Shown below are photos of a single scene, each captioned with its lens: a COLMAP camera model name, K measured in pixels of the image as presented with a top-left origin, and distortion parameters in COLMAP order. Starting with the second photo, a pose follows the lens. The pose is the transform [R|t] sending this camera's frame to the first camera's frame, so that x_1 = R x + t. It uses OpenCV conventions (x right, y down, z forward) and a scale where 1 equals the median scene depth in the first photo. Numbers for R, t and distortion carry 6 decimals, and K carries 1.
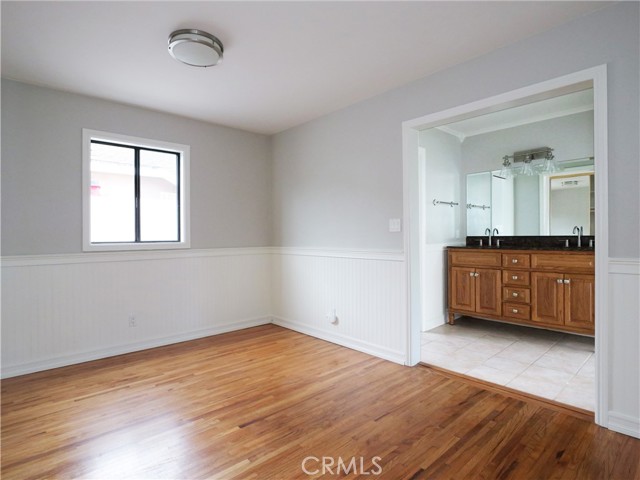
lens RADIAL K [[350.5, 0, 314.4], [0, 350.5, 236.8], [0, 0, 1]] dist [-0.007813, 0.000044]
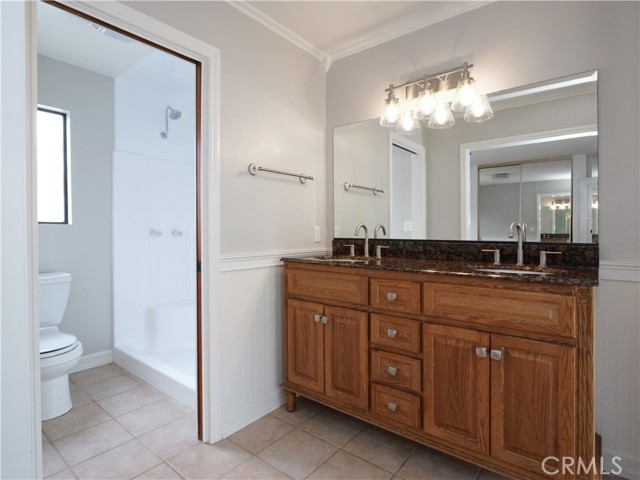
lens RADIAL K [[350.5, 0, 318.8], [0, 350.5, 225.9], [0, 0, 1]] dist [-0.007813, 0.000044]
pose [[0.987556, 0.018748, 0.156146, 0.395773], [-0.015906, 0.999685, -0.019427, -0.010922], [-0.156461, 0.016702, 0.987543, 0.549173]]
